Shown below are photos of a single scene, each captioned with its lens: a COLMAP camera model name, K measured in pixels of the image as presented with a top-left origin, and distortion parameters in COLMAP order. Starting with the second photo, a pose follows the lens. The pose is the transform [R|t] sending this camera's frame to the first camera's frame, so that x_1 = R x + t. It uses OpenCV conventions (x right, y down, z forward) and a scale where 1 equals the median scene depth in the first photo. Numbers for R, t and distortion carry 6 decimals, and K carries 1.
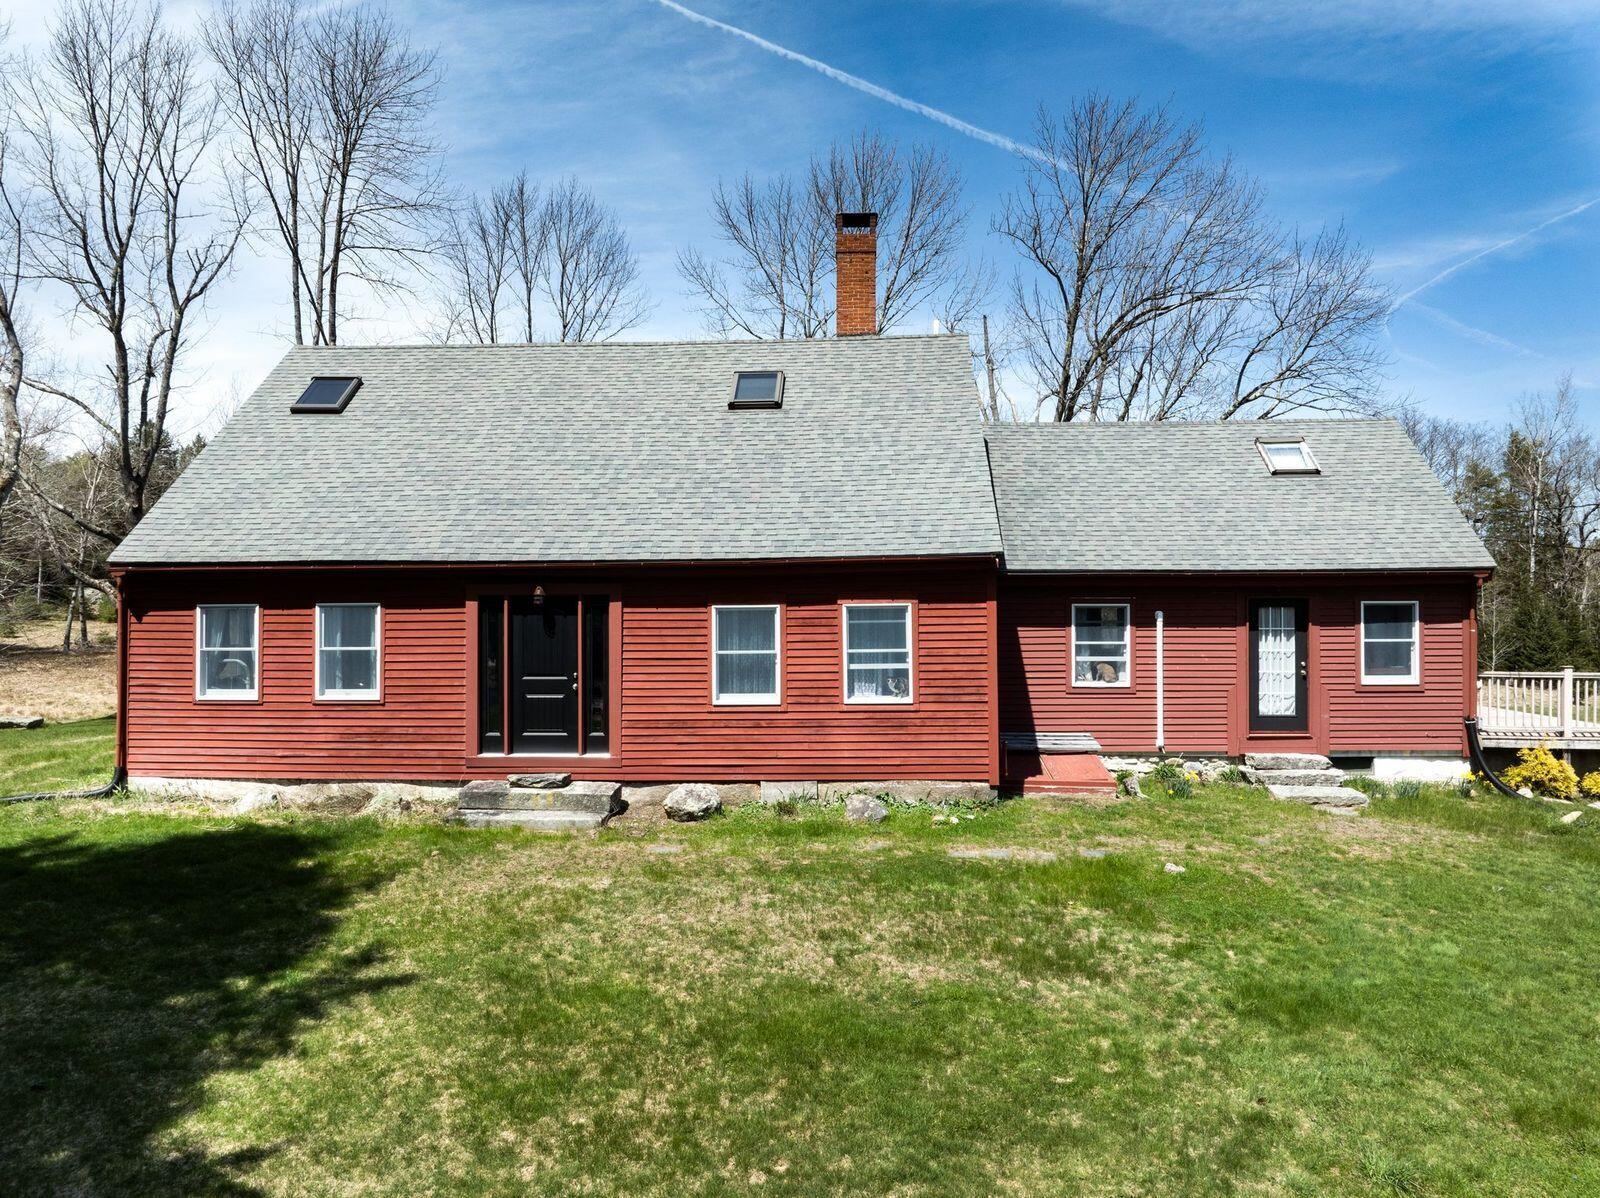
lens RADIAL K [[1174.6, 0, 800.0], [0, 1174.6, 599.0], [0, 0, 1]] dist [-0.049962, 0.000989]
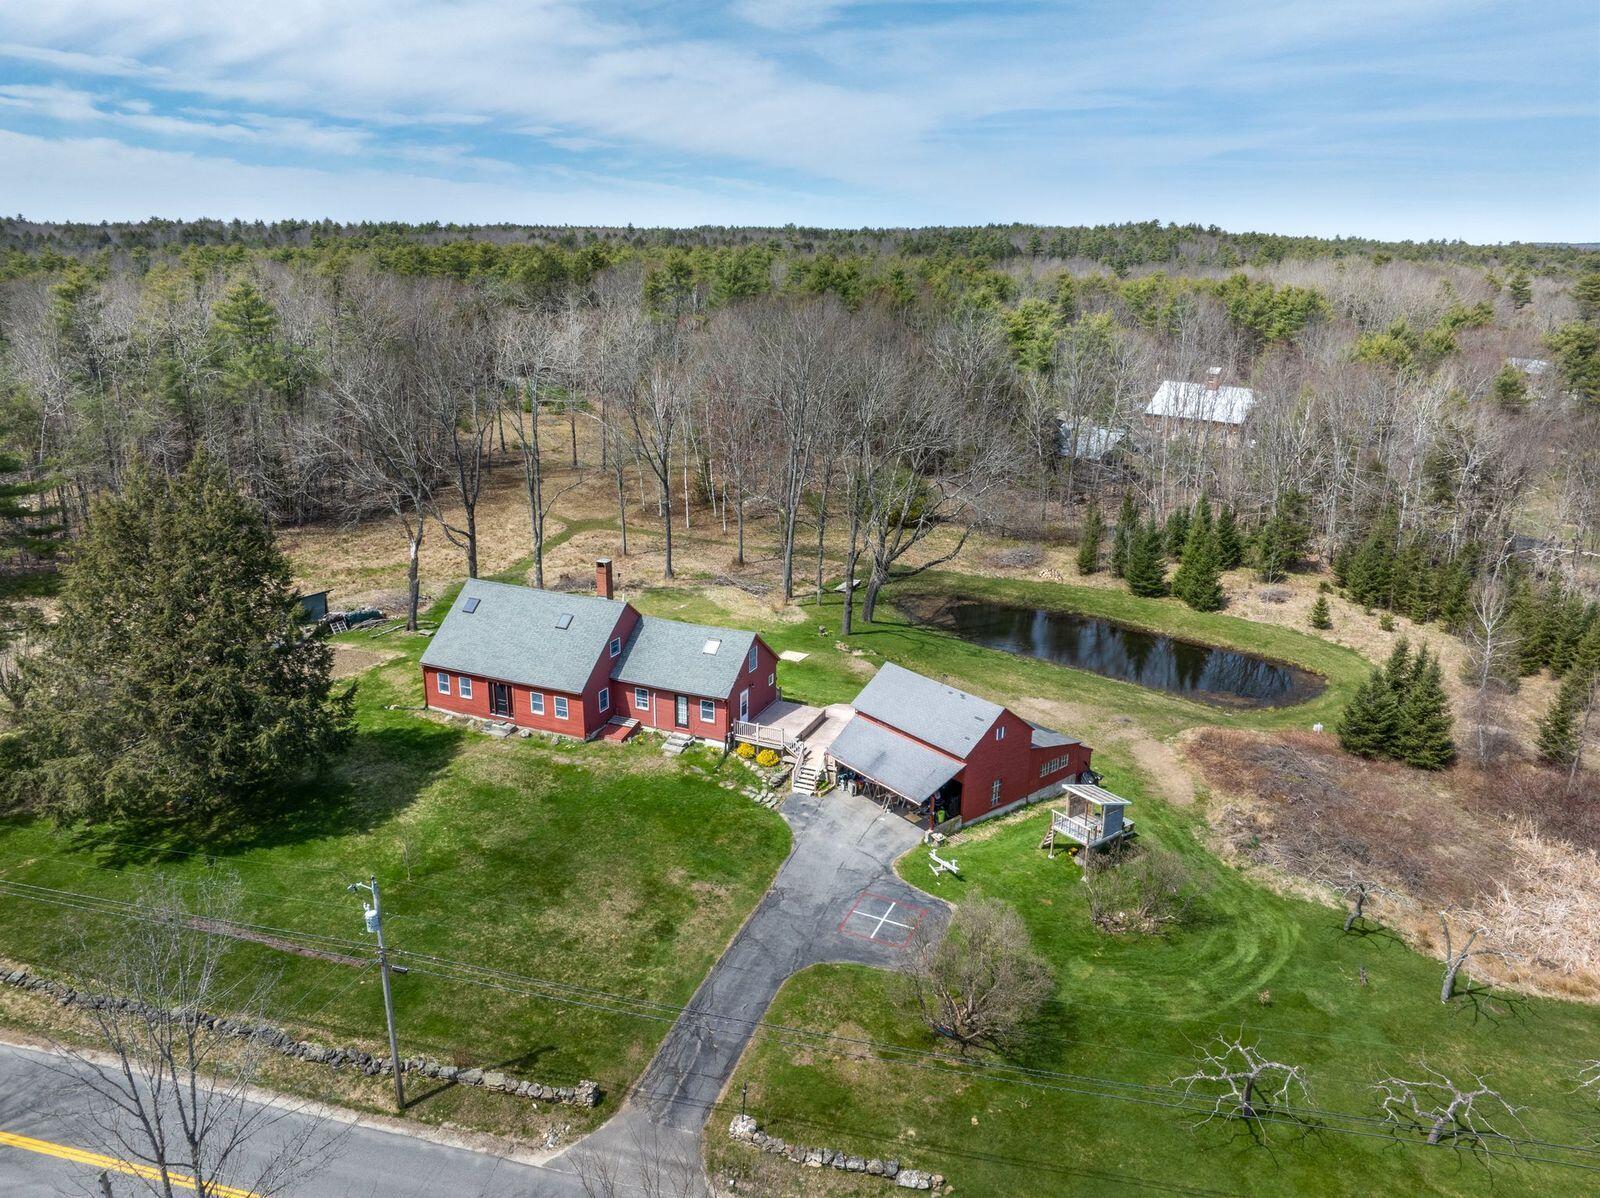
lens RADIAL K [[1131.6, 0, 805.1], [0, 1131.6, 644.8], [0, 0, 1]] dist [-0.064246, 0.034866]
pose [[0.932851, 0.130153, -0.335930, 2.271369], [-0.008337, 0.940009, 0.341047, -1.601234], [0.360166, -0.315345, 0.877974, -2.295804]]
